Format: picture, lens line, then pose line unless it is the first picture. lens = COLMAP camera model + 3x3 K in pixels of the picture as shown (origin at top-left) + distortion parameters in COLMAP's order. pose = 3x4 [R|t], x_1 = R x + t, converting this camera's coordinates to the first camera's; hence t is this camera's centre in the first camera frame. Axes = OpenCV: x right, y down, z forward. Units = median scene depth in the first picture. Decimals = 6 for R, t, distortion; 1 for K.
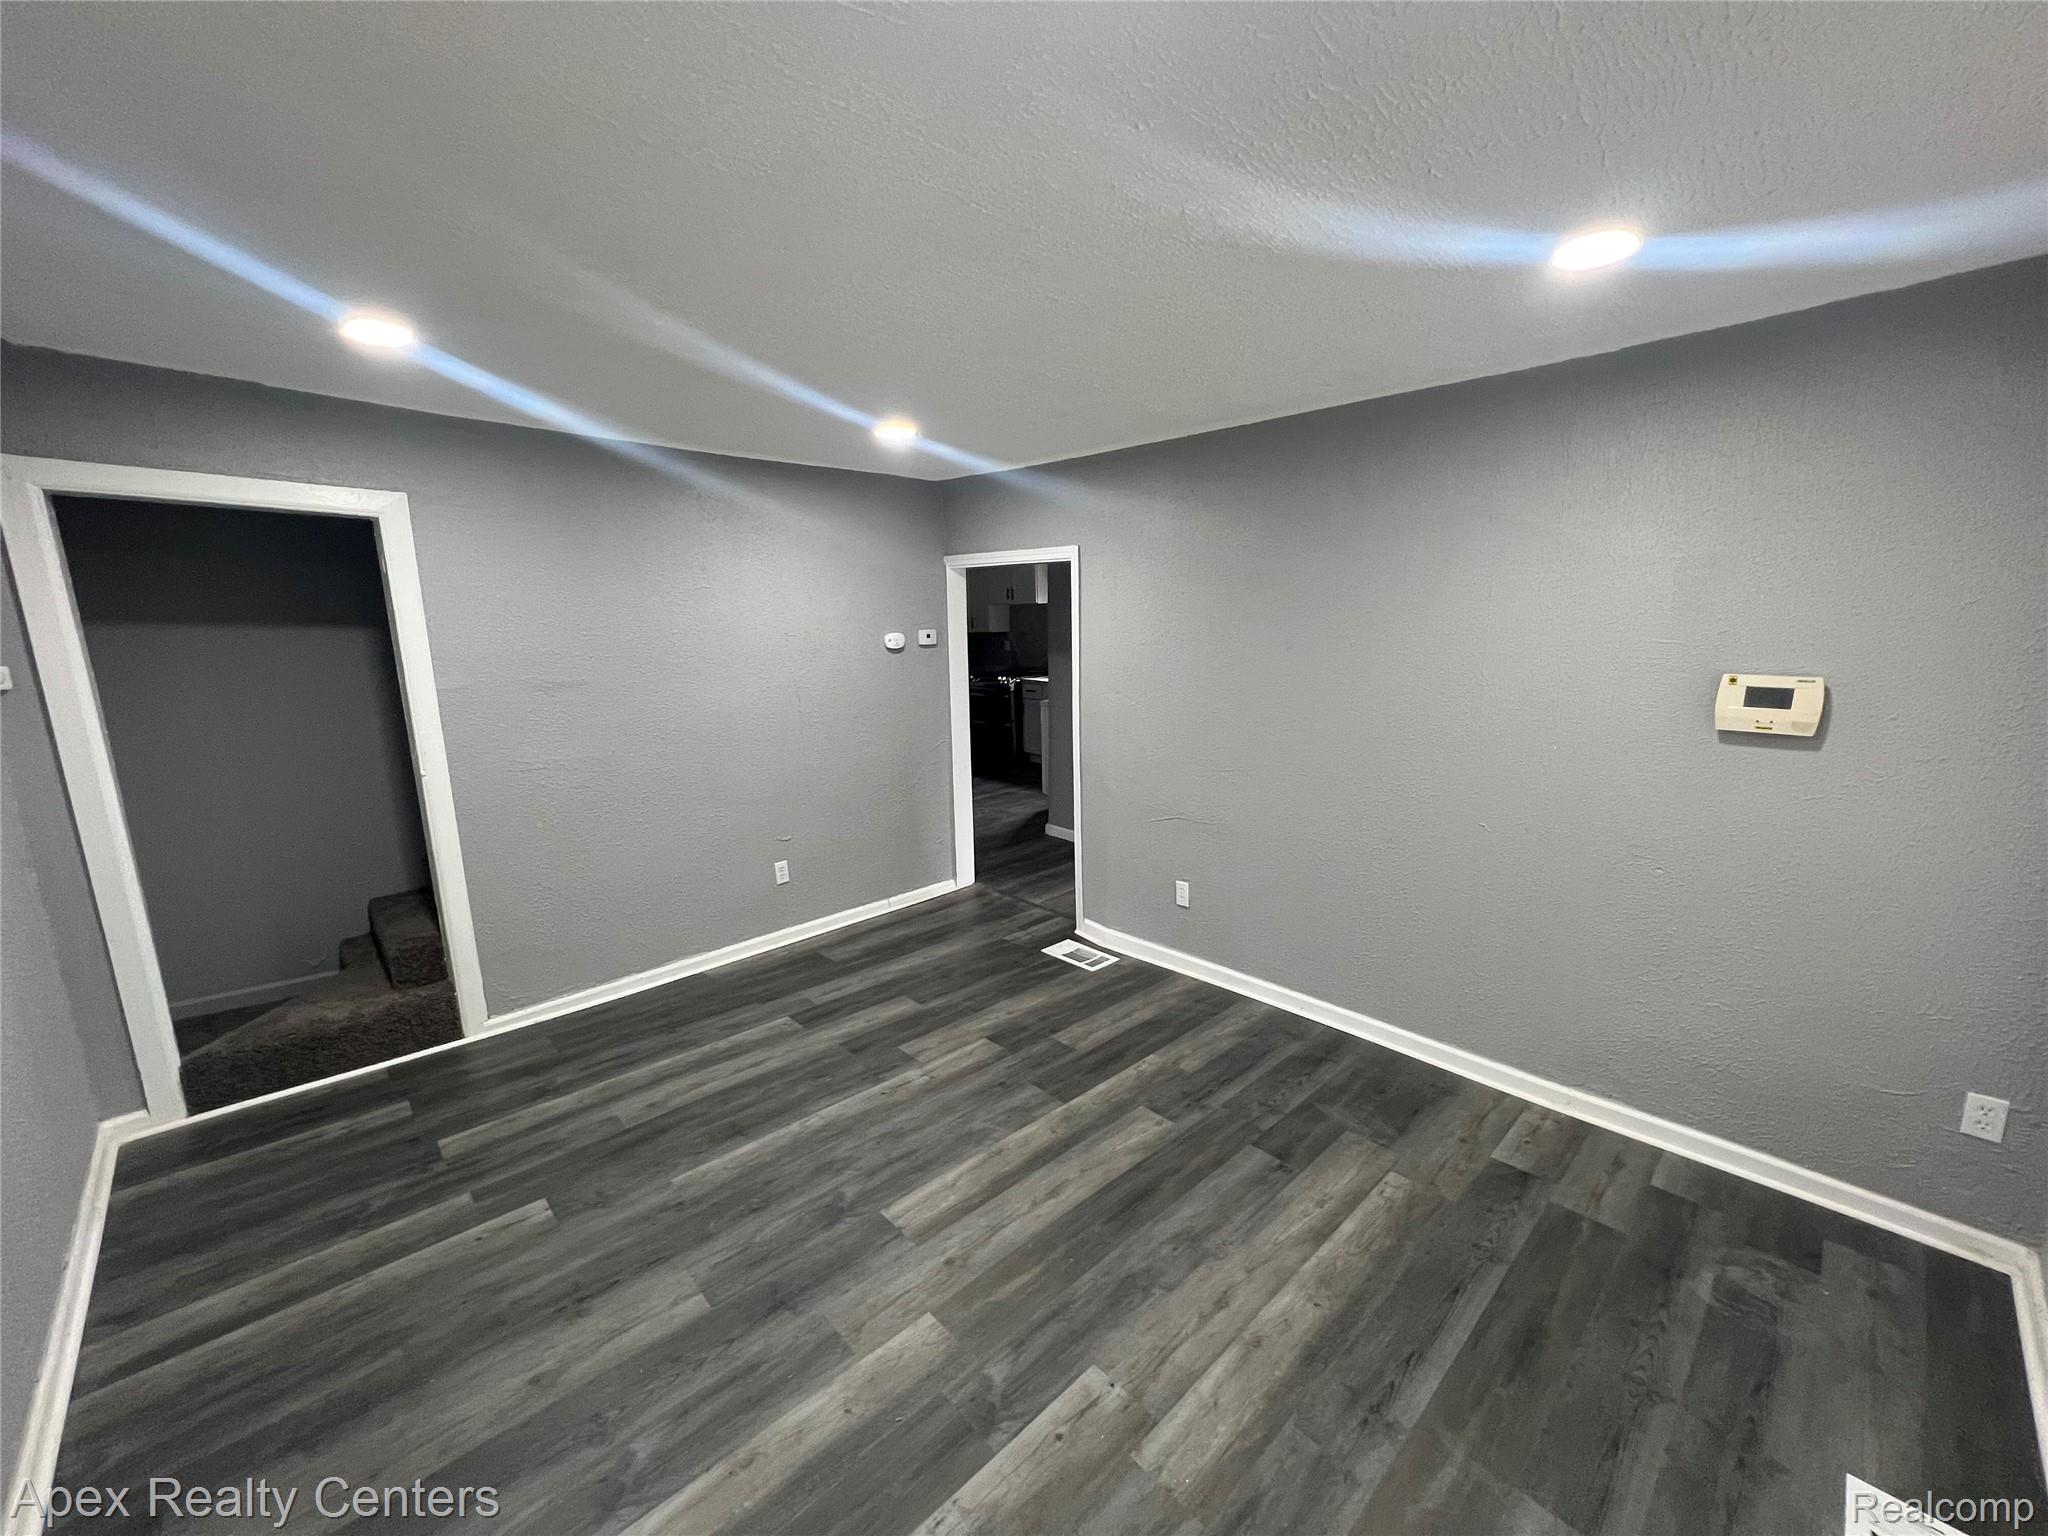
lens RADIAL K [[813.5, 0, 1020.3], [0, 813.5, 771.0], [0, 0, 1]] dist [0.002614, -0.000079]
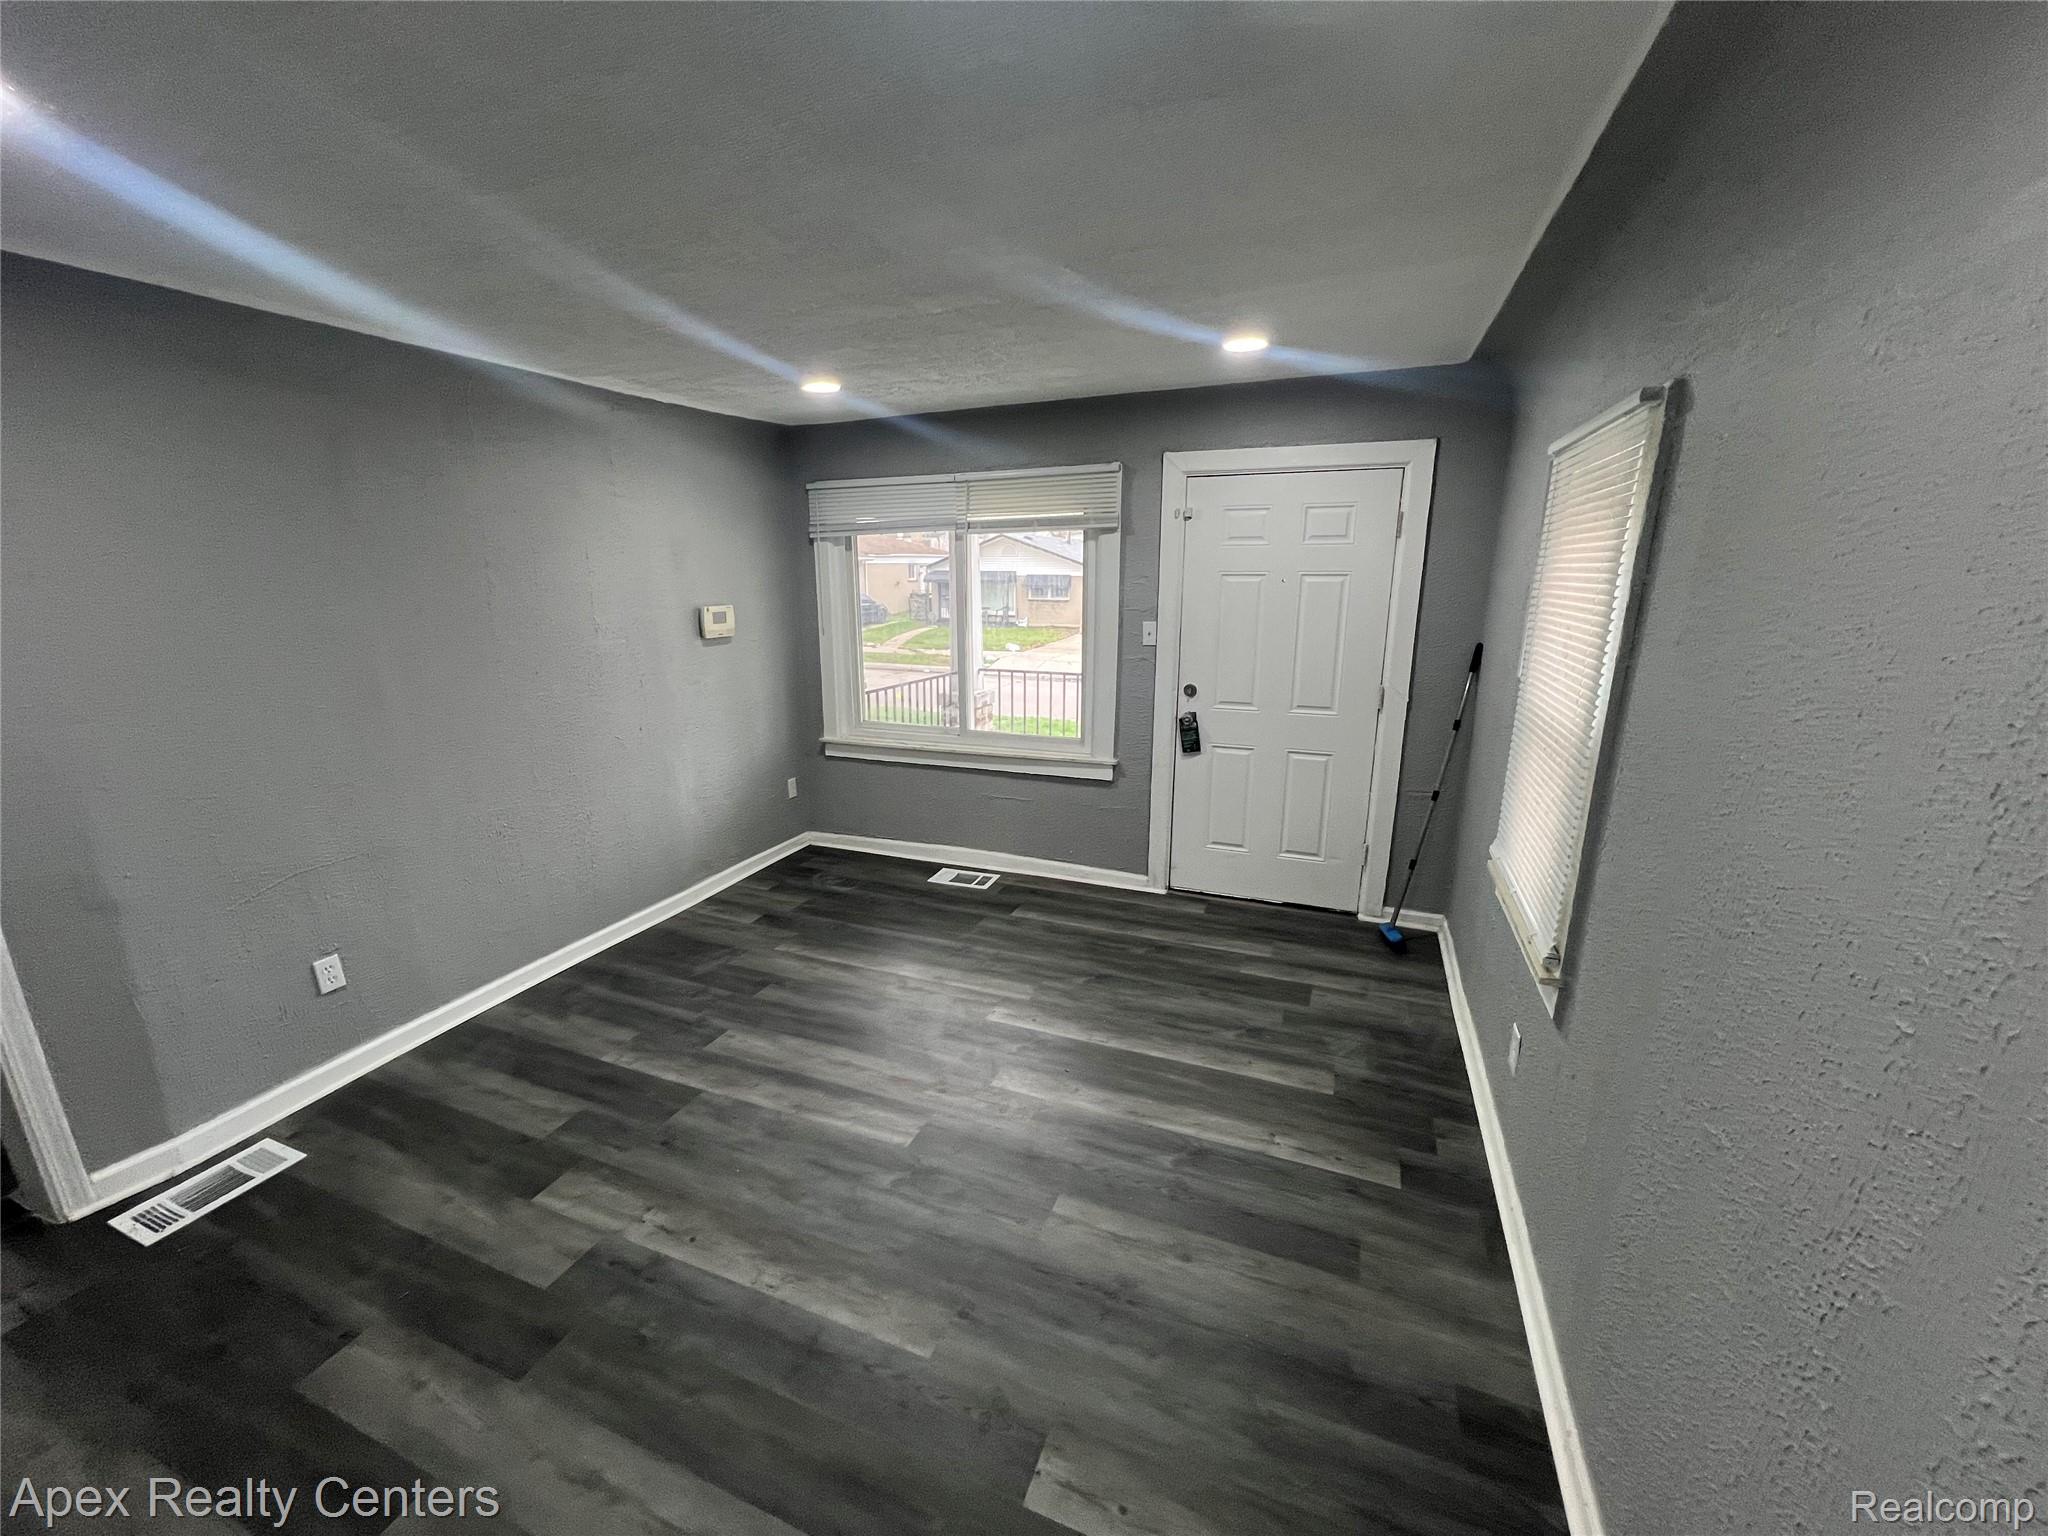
lens RADIAL K [[813.5, 0, 1016.2], [0, 813.5, 776.6], [0, 0, 1]] dist [0.002614, -0.000079]
pose [[-0.408849, -0.216661, 0.886510, -0.911930], [0.180195, 0.933119, 0.311156, -0.175238], [-0.894635, 0.286961, -0.342464, 0.949097]]
